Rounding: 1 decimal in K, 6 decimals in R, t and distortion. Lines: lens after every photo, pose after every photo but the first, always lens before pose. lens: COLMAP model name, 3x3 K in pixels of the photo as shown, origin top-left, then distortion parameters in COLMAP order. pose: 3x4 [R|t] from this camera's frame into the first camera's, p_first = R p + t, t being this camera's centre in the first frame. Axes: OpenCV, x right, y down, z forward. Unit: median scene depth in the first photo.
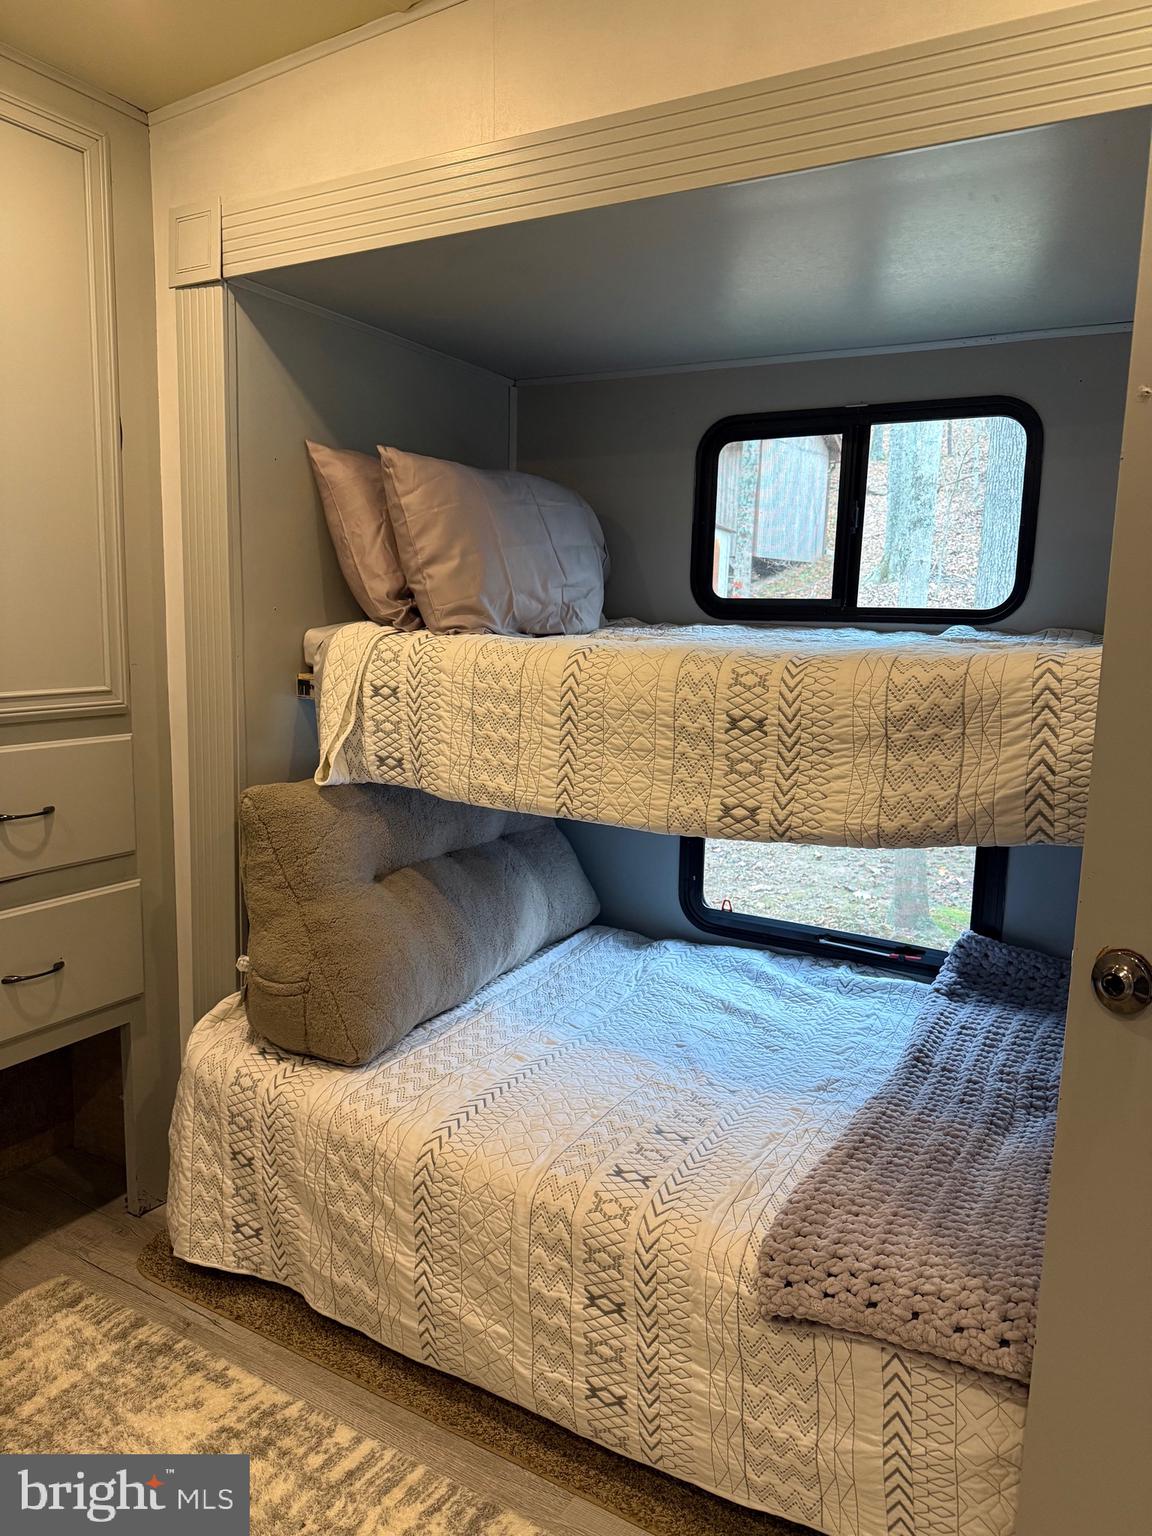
lens RADIAL K [[1058.1, 0, 576.0], [0, 1058.1, 768.0], [0, 0, 1]] dist [0.061281, -0.098103]
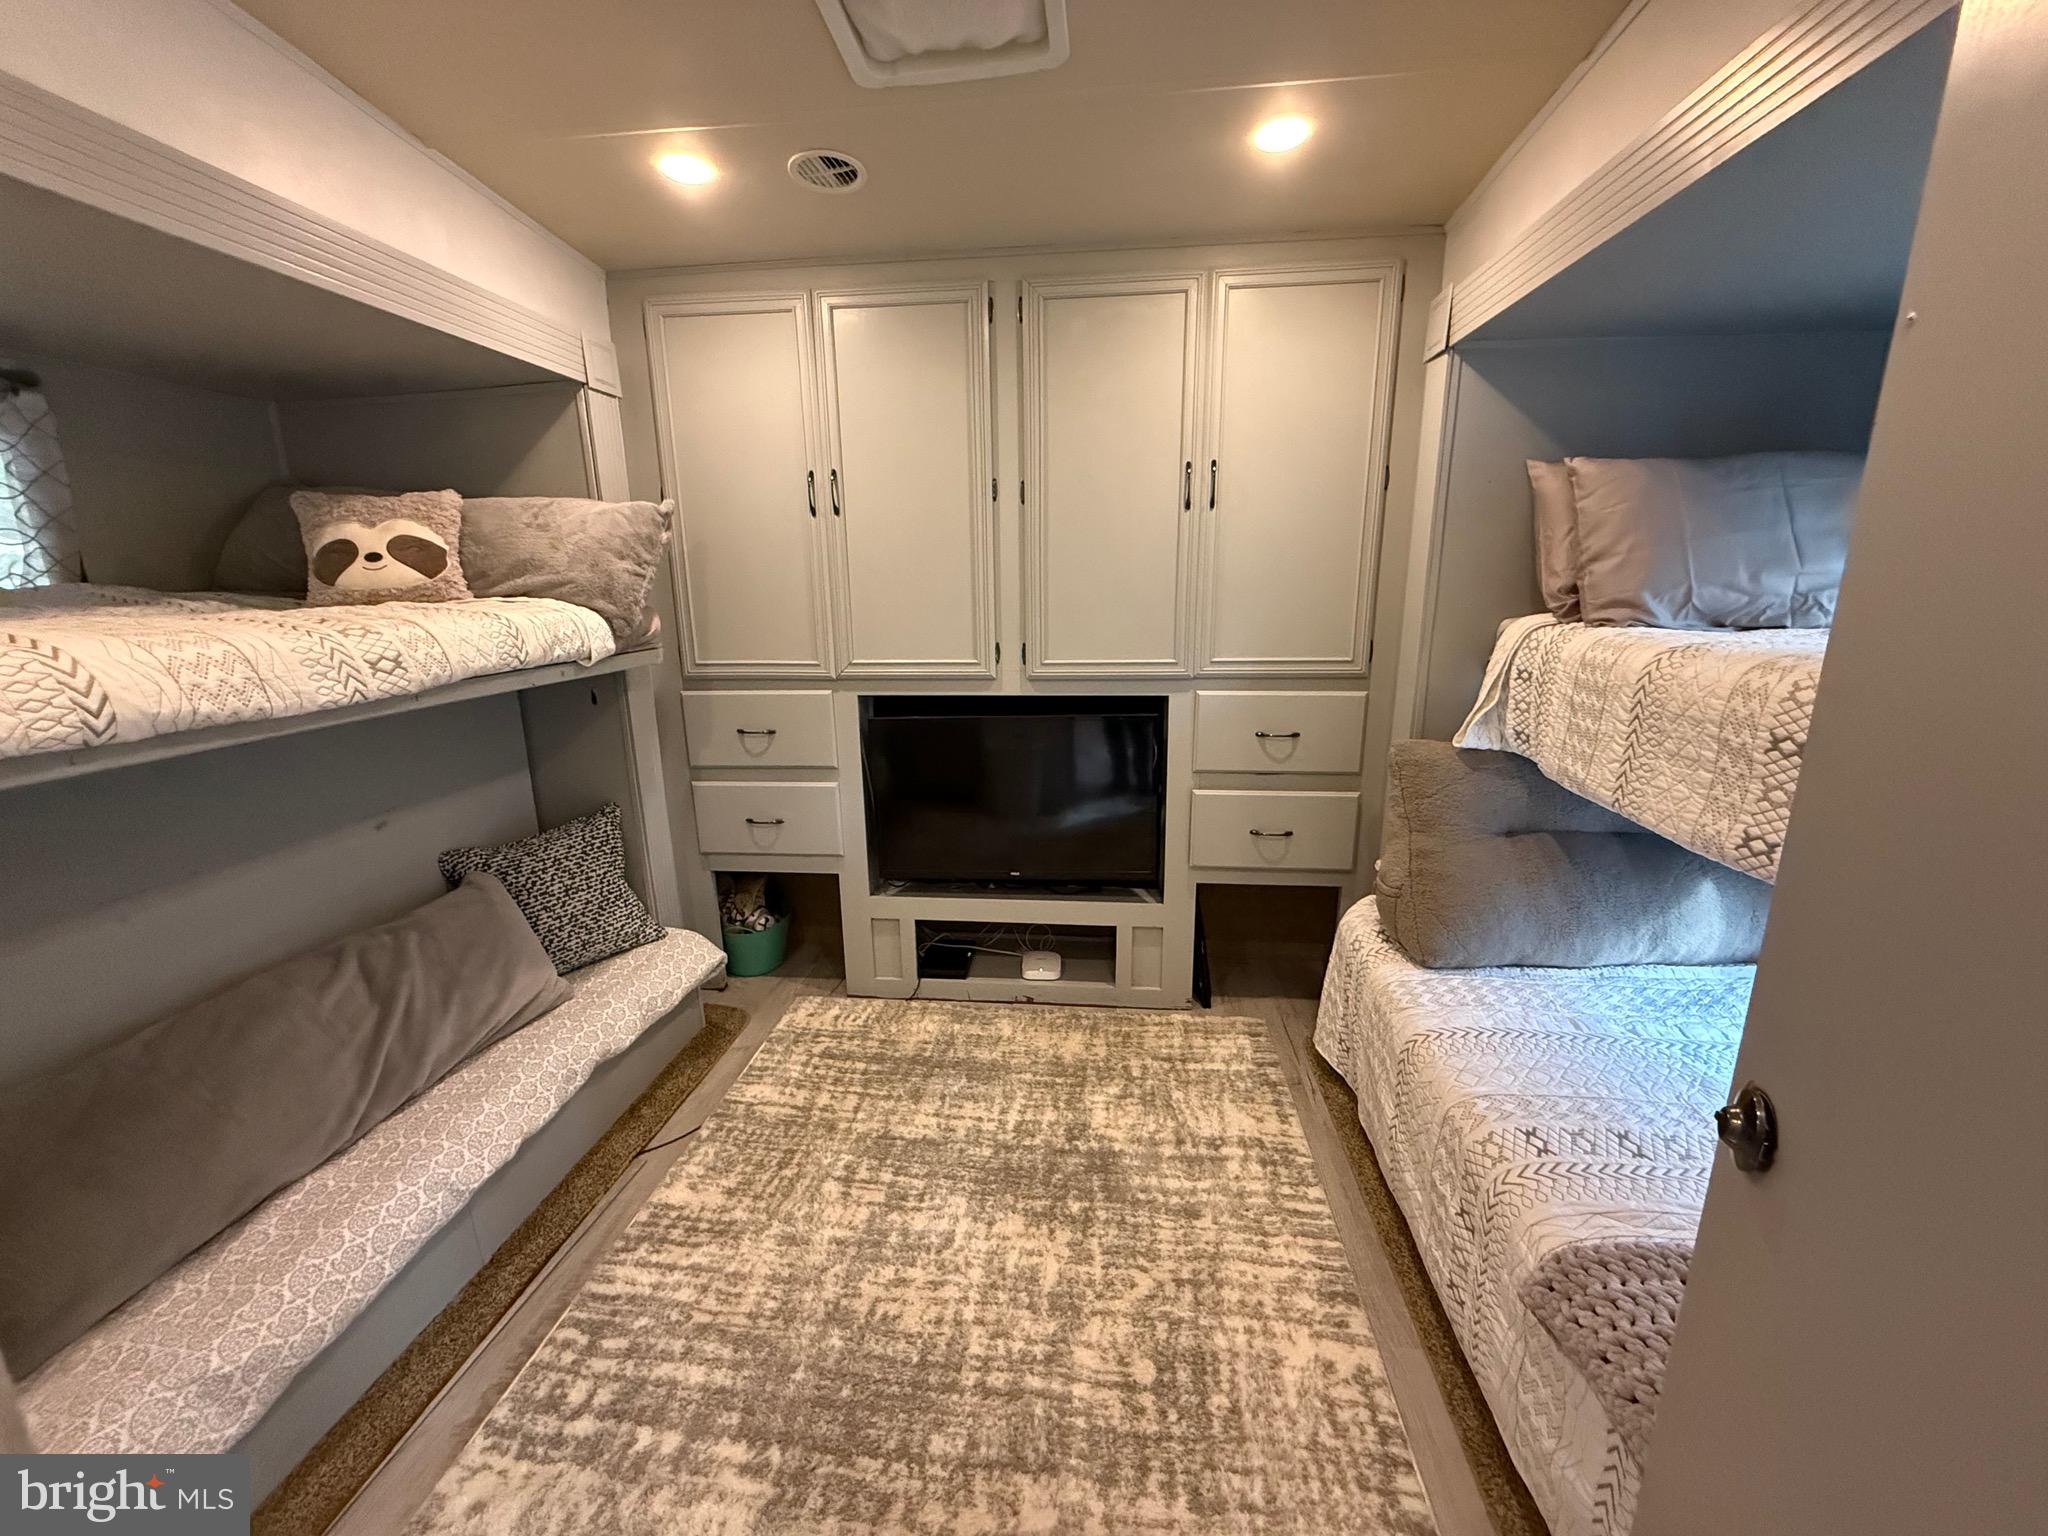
lens RADIAL K [[815.0, 0, 1015.9], [0, 815.0, 765.3], [0, 0, 1]] dist [-0.001818, -0.000197]
pose [[0.397945, 0.177775, -0.900020, 0.452065], [-0.109961, 0.983215, 0.145588, -0.048028], [0.910796, 0.041031, 0.410814, 0.144411]]
